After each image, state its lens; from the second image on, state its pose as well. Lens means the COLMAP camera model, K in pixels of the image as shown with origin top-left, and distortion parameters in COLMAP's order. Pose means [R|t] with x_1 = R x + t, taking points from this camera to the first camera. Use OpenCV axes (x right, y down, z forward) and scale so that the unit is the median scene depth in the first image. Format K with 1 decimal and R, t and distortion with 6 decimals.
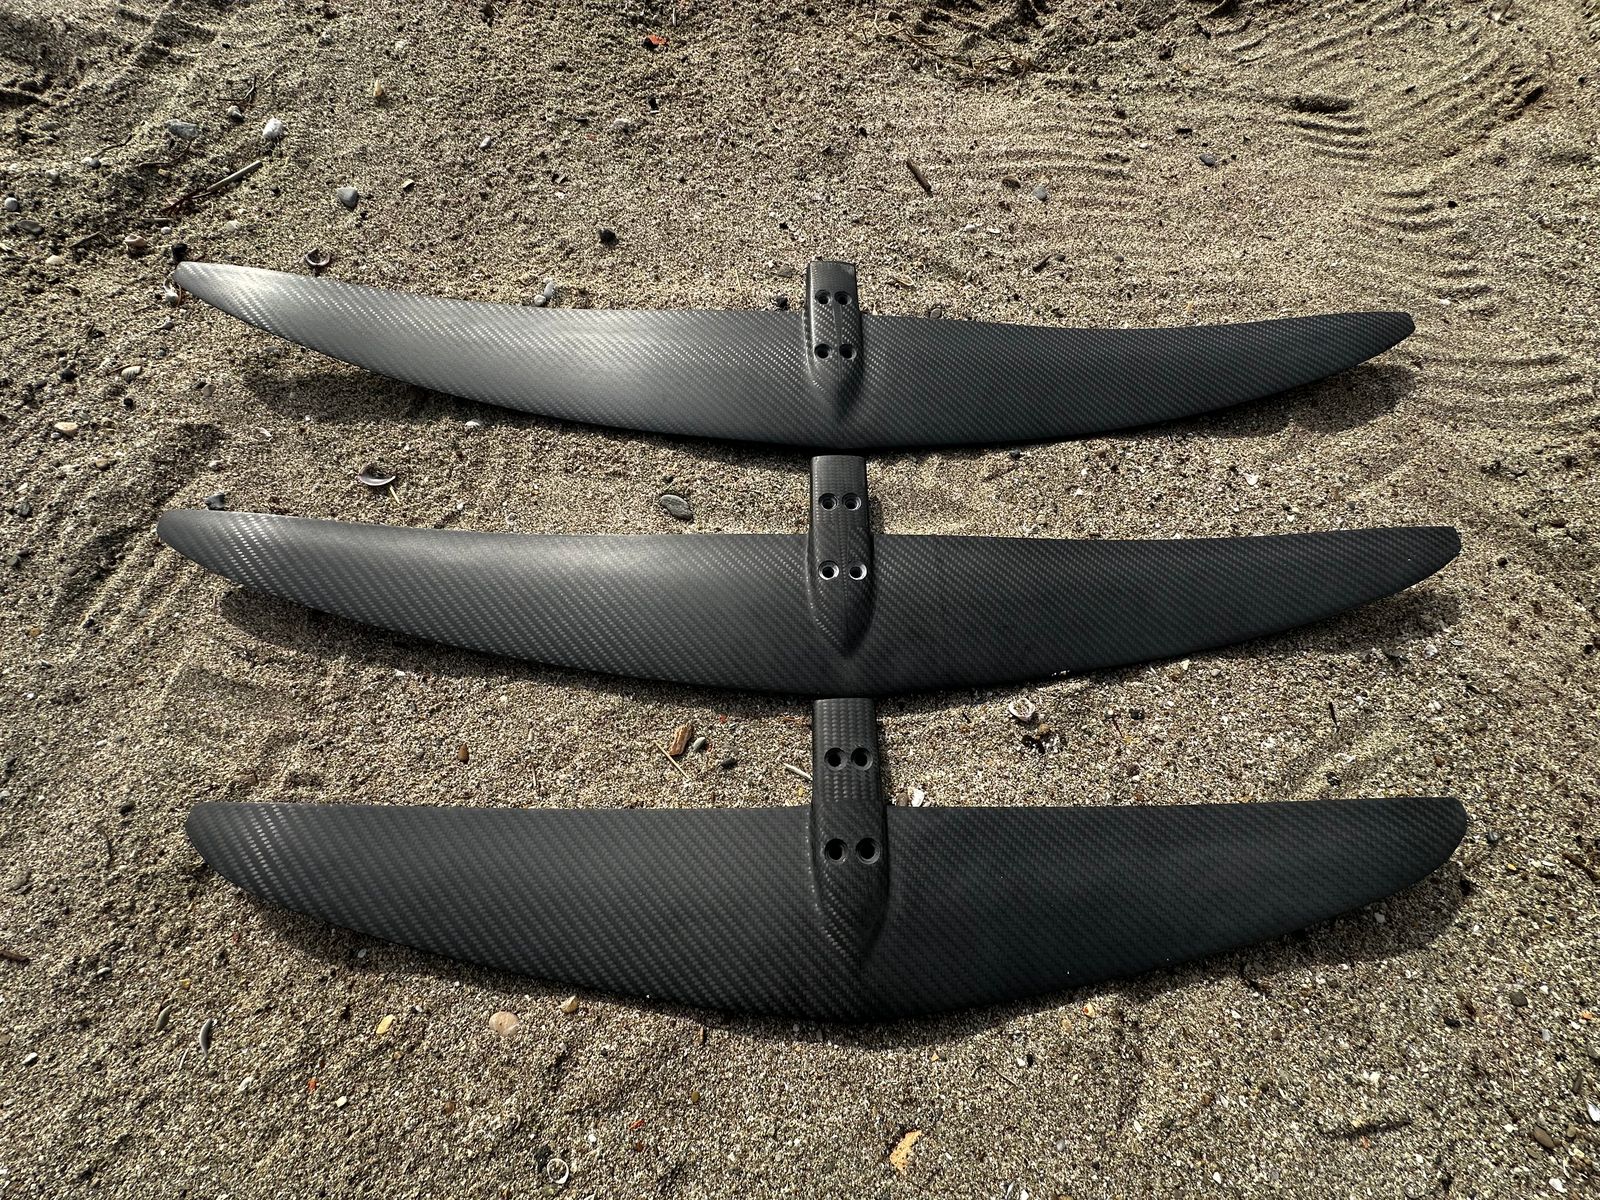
lens RADIAL K [[640.6, 0, 803.8], [0, 640.6, 598.2], [0, 0, 1]] dist [-0.003637, 0.000721]
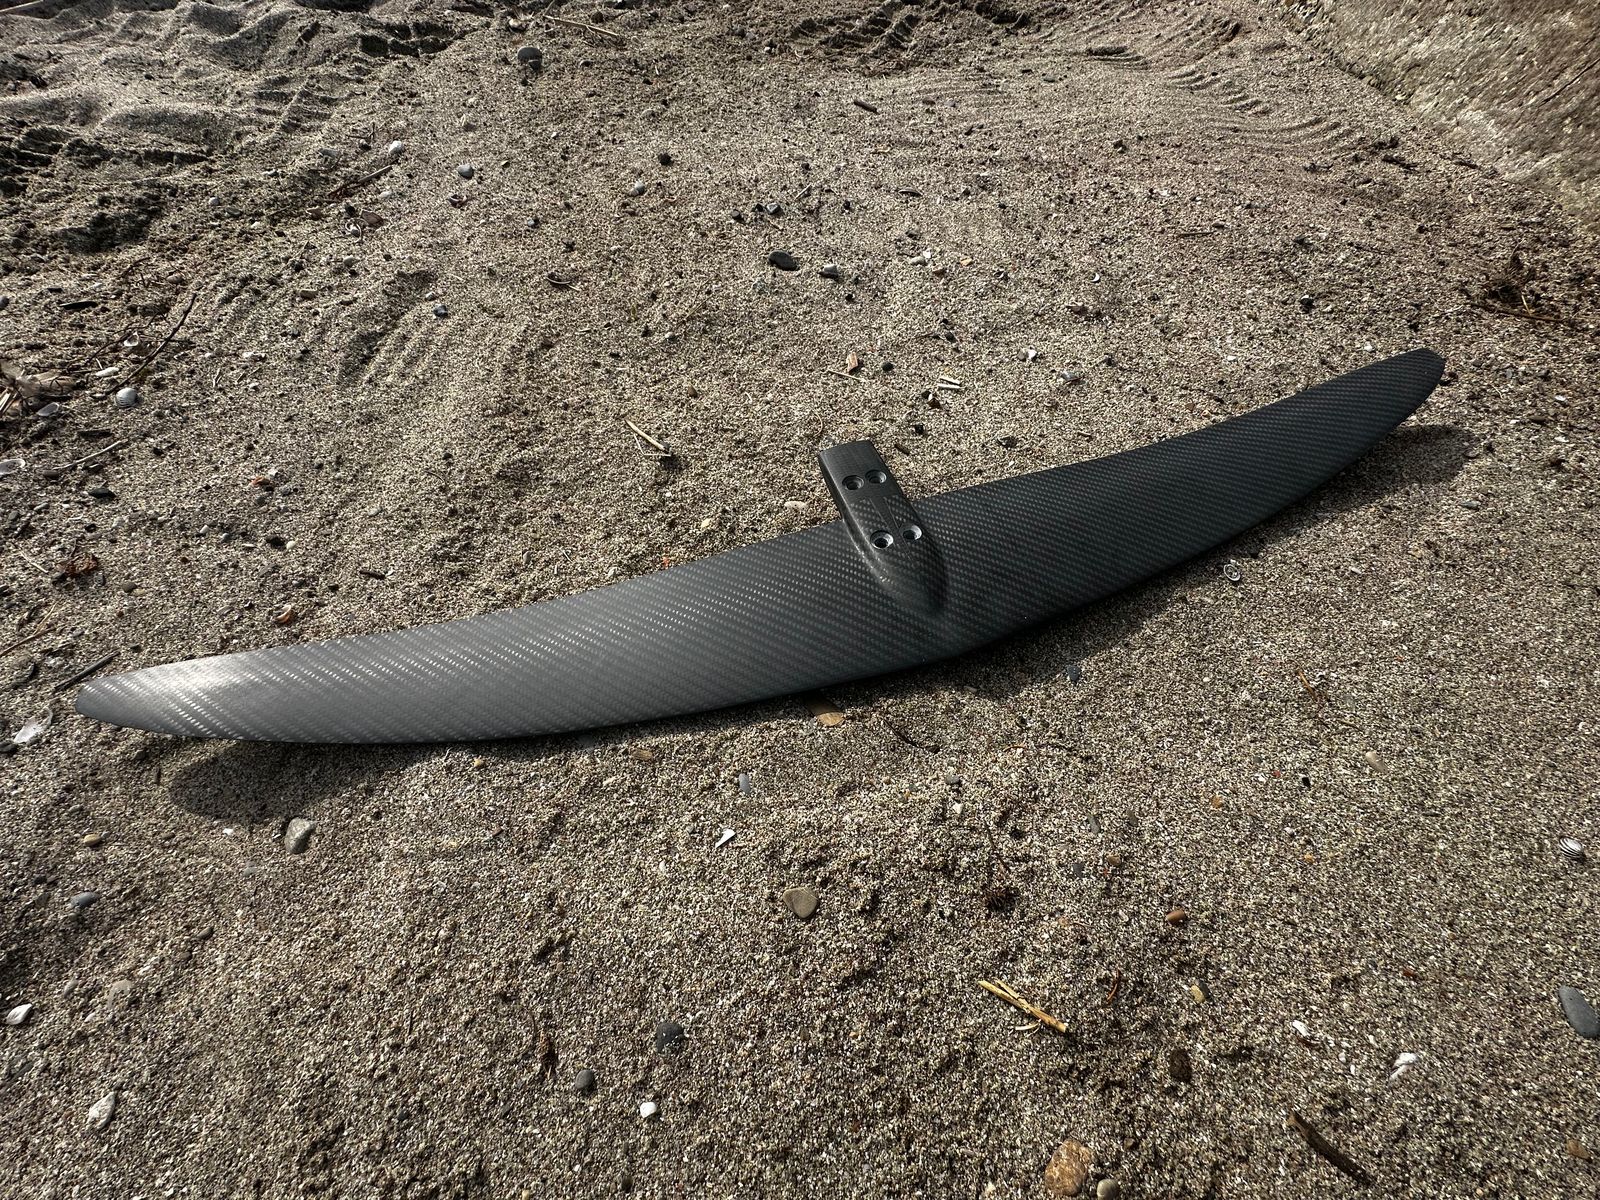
lens RADIAL K [[640.6, 0, 803.8], [0, 640.6, 598.2], [0, 0, 1]] dist [-0.003637, 0.000721]
pose [[0.965749, -0.238677, 0.101794, -0.387890], [0.255636, 0.942437, -0.215552, 0.690954], [-0.044487, 0.234192, 0.971172, -0.118664]]
